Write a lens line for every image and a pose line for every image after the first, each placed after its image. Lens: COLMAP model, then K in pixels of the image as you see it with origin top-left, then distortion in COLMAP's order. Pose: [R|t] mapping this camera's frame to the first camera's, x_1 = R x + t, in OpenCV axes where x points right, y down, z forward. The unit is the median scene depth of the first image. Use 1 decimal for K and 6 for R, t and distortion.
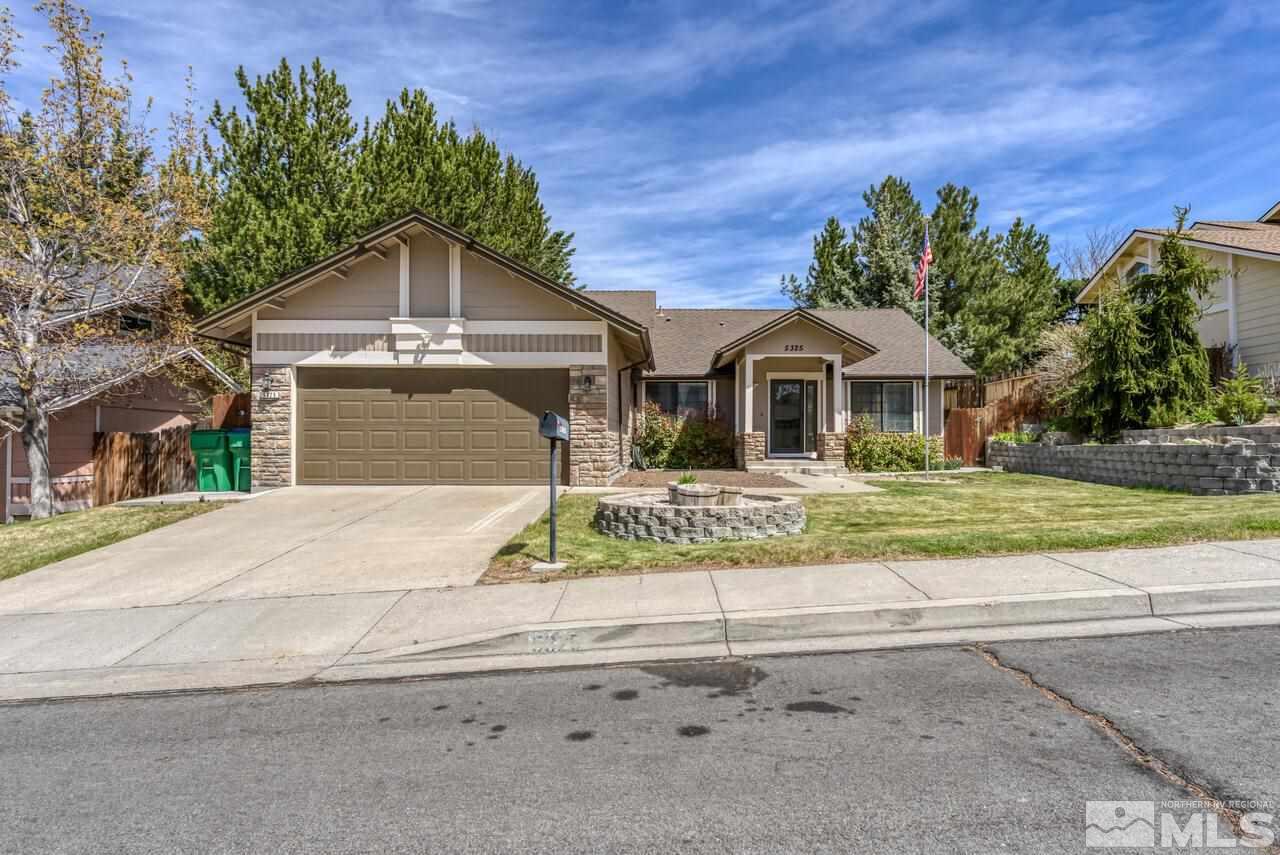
lens RADIAL K [[697.3, 0, 640.8], [0, 697.3, 429.4], [0, 0, 1]] dist [0.016926, 0.000445]
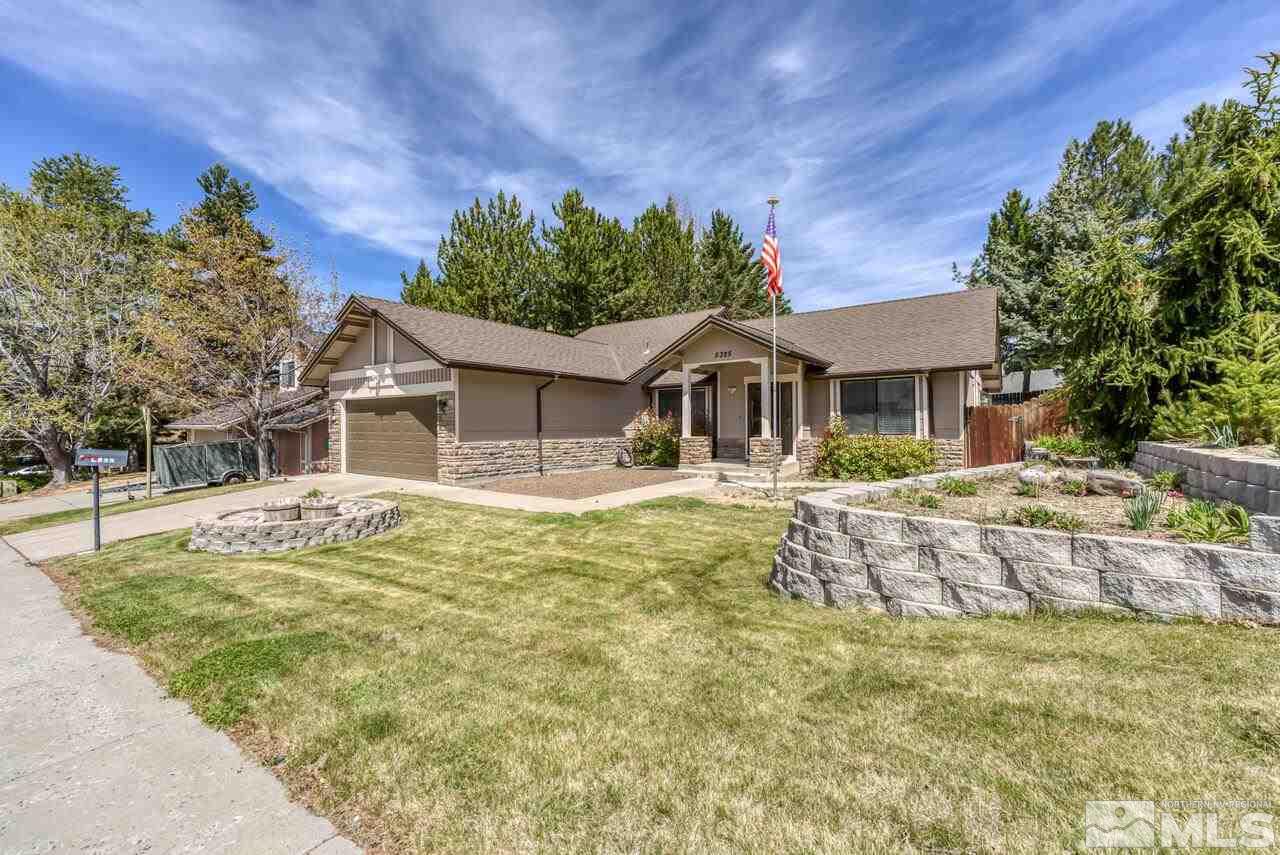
lens RADIAL K [[517.8, 0, 640.0], [0, 517.8, 425.6], [0, 0, 1]] dist [-0.007083, 0.002222]
pose [[0.798075, -0.004499, -0.602541, 0.554479], [0.017549, 0.999721, 0.015780, -0.025908], [0.602303, -0.023167, 0.797932, 0.312050]]
